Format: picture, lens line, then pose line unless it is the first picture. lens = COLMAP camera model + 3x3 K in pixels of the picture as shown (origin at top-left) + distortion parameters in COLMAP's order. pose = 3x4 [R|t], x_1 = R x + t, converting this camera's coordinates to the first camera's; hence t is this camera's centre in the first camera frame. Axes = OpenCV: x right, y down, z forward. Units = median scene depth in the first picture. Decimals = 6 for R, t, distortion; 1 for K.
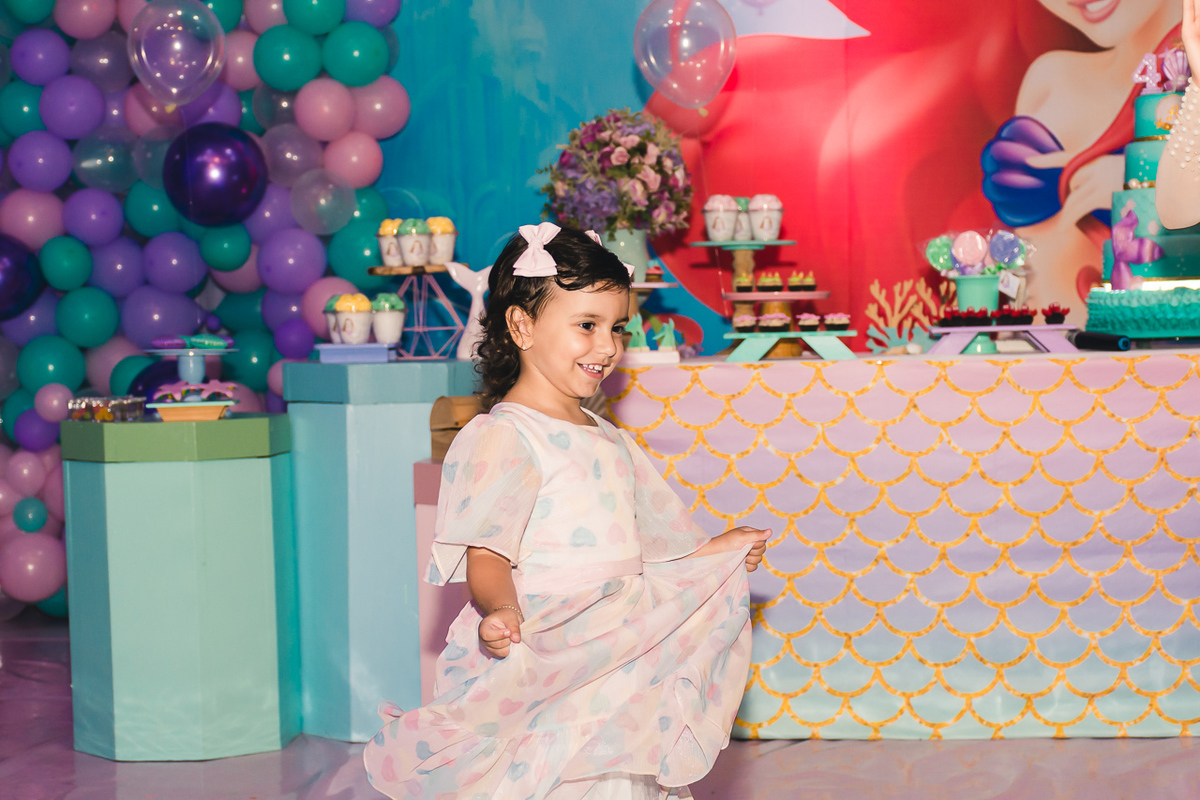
lens RADIAL K [[2462.5, 0, 600.0], [0, 2462.5, 400.0], [0, 0, 1]] dist [-0.022110, 0.396204]
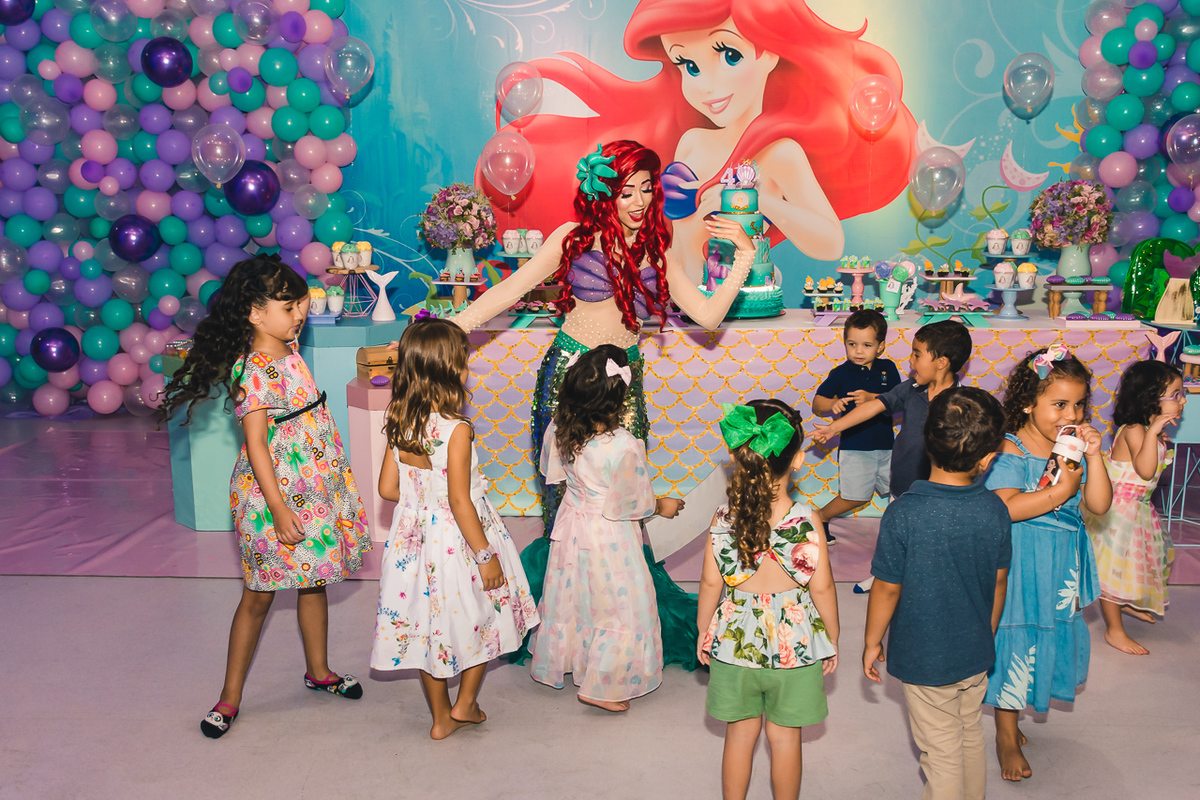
lens RADIAL K [[1274.1, 0, 600.0], [0, 1274.1, 400.0], [0, 0, 1]] dist [-0.000829, 0.018945]
pose [[0.996282, 0.004324, 0.086047, 0.026363], [-0.017224, 0.988575, 0.149746, -0.081799], [-0.084416, -0.150671, 0.984973, -0.009139]]
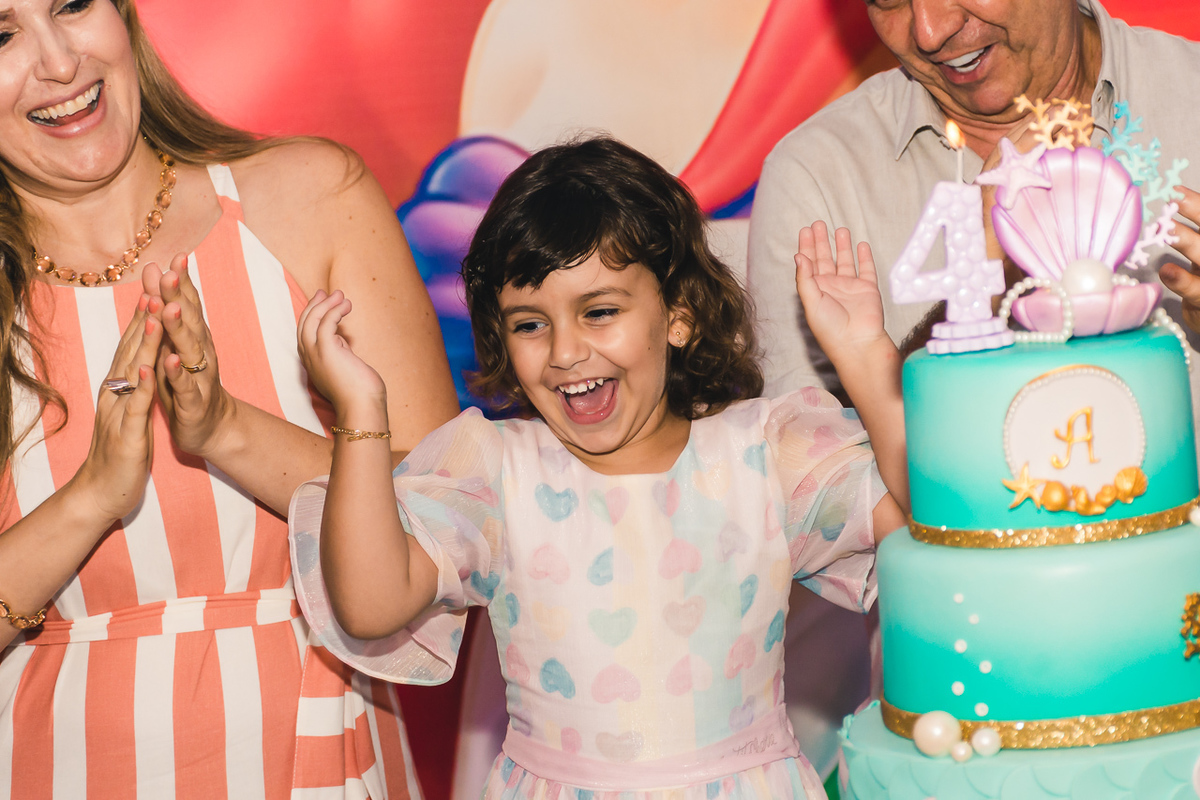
lens RADIAL K [[3107.3, 0, 600.0], [0, 3107.3, 400.0], [0, 0, 1]] dist [0.029972, 0.452469]
pose [[0.978204, -0.085426, 0.189260, 0.097128], [0.074333, 0.995115, 0.064968, -0.107066], [-0.193885, -0.049483, 0.979775, 0.531339]]
